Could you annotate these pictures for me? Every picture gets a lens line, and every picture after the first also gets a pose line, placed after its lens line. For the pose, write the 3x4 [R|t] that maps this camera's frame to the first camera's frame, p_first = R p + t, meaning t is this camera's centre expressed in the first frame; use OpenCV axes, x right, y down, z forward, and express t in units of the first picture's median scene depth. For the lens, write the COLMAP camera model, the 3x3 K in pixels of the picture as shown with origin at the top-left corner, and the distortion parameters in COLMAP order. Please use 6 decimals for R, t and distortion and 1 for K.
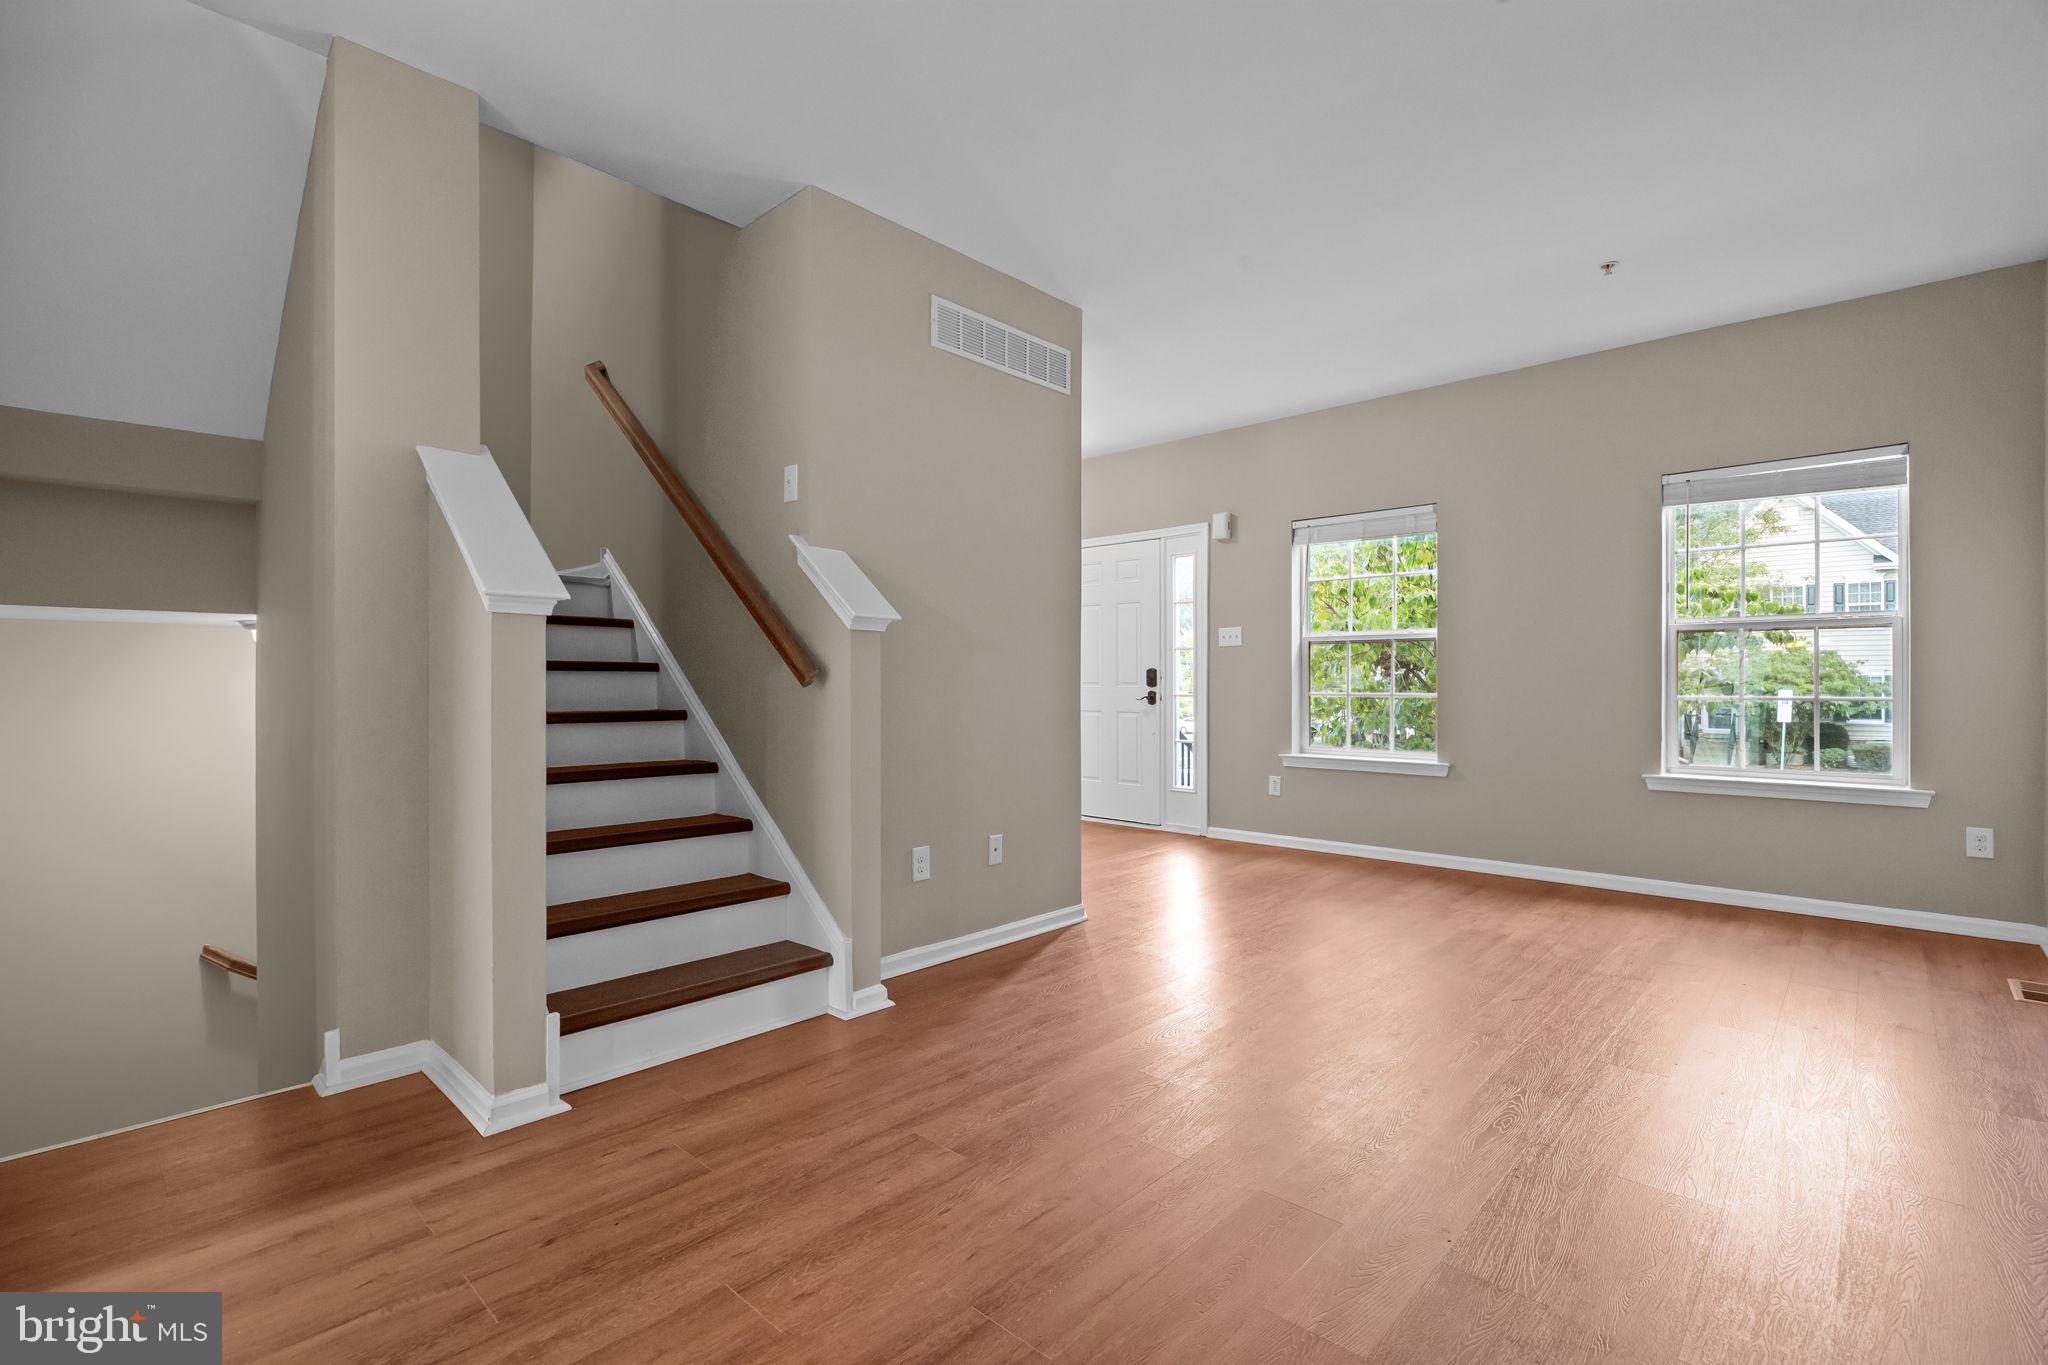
lens RADIAL K [[933.9, 0, 1025.4], [0, 933.9, 683.4], [0, 0, 1]] dist [-0.008118, 0.000145]
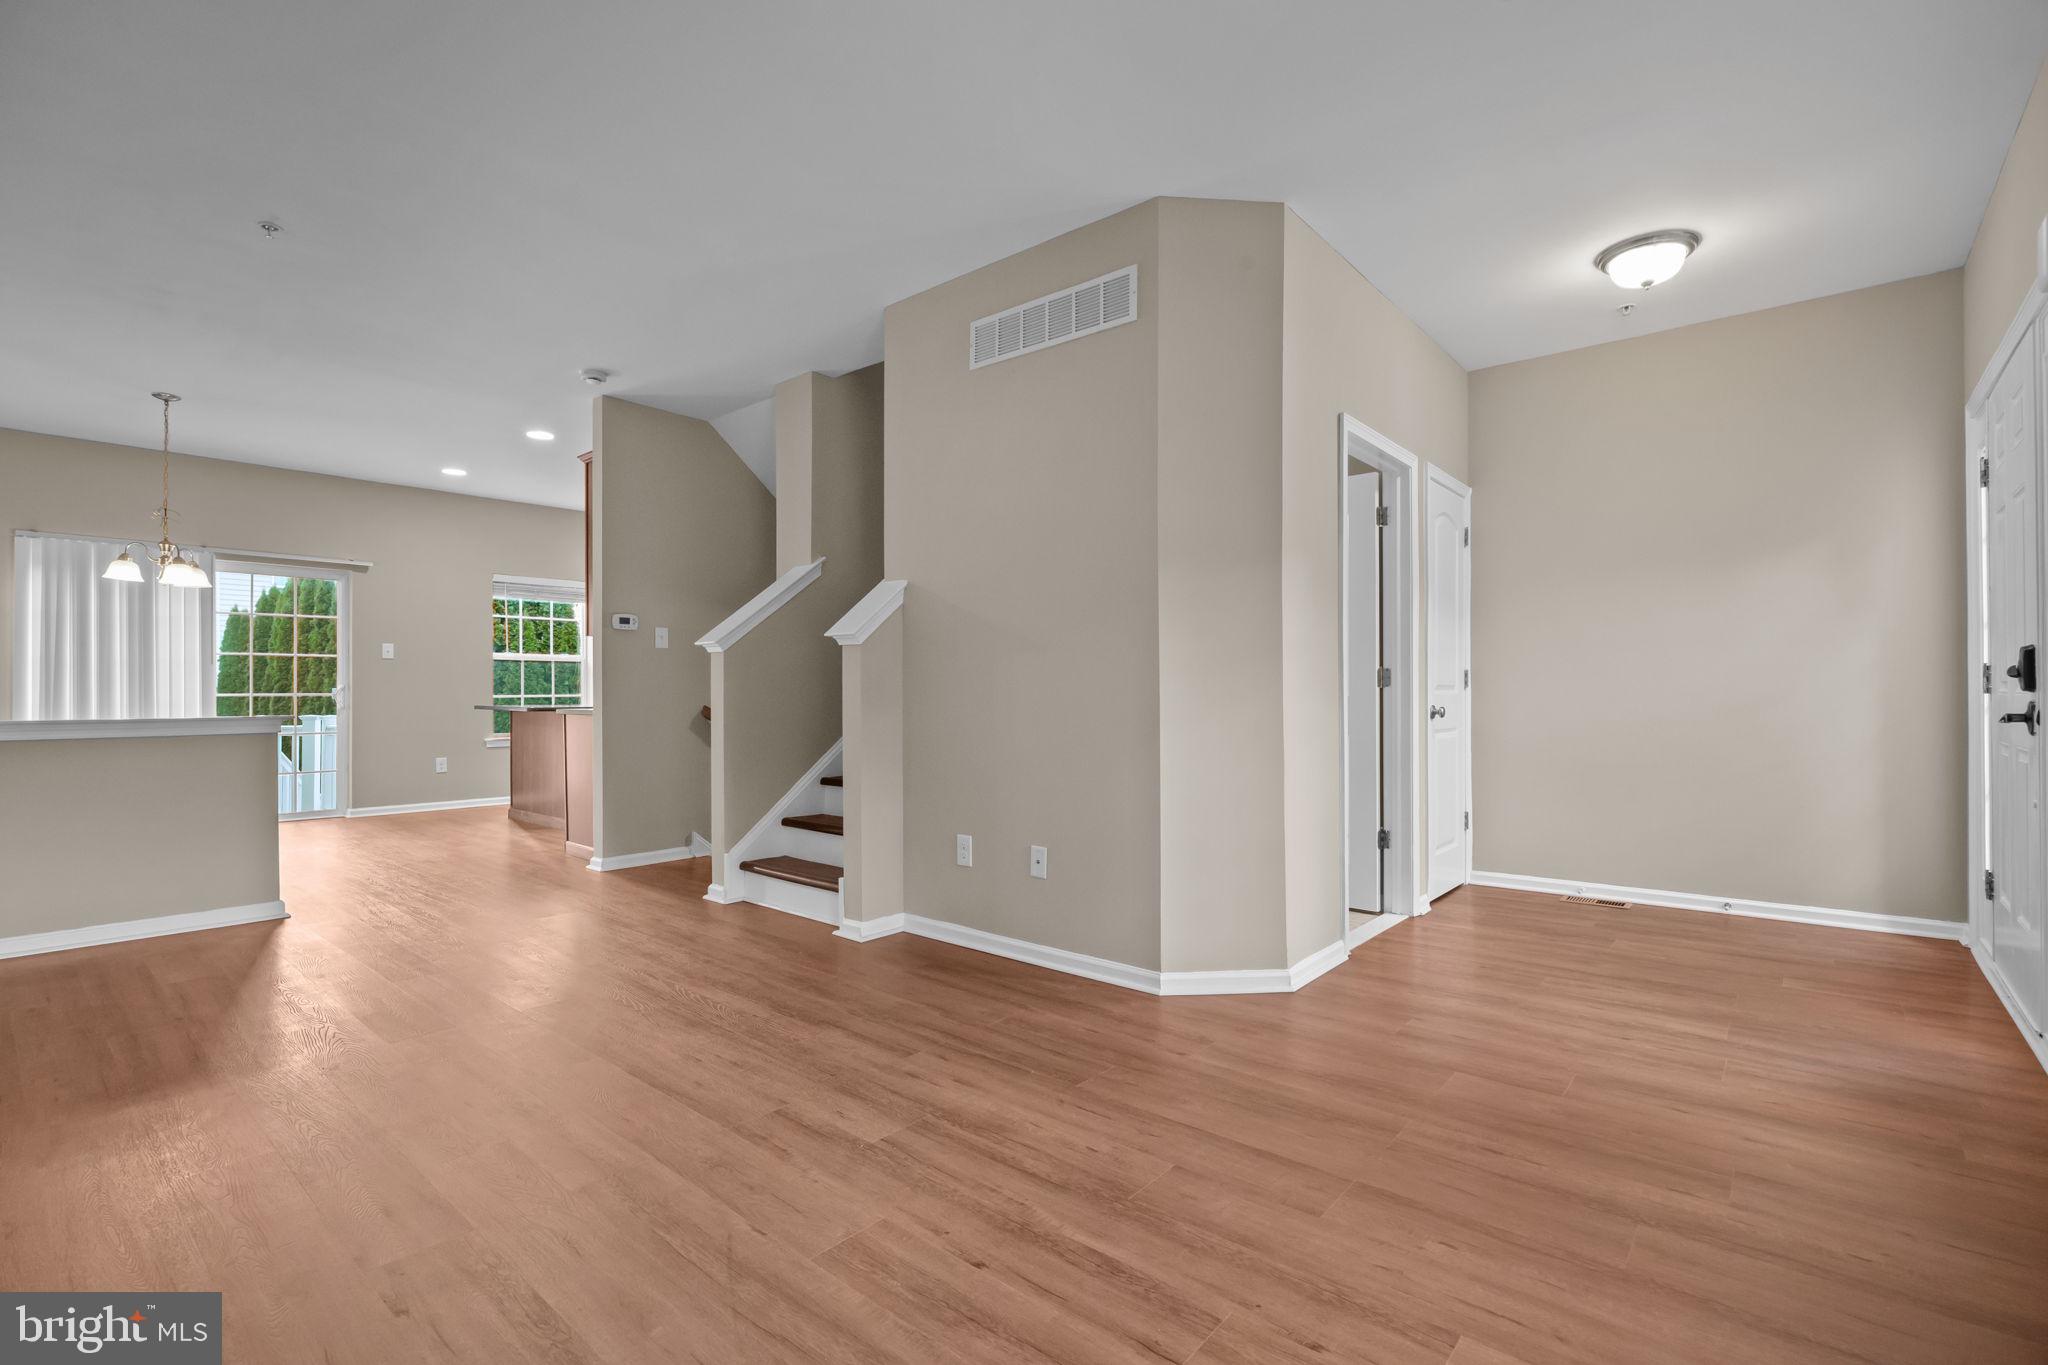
lens RADIAL K [[933.9, 0, 1012.3], [0, 933.9, 688.3], [0, 0, 1]] dist [-0.008118, 0.000145]
pose [[0.031422, 0.003587, -0.999500, 0.968109], [0.003887, 0.999986, 0.003711, -0.000770], [0.999499, -0.004002, 0.031408, 1.008925]]
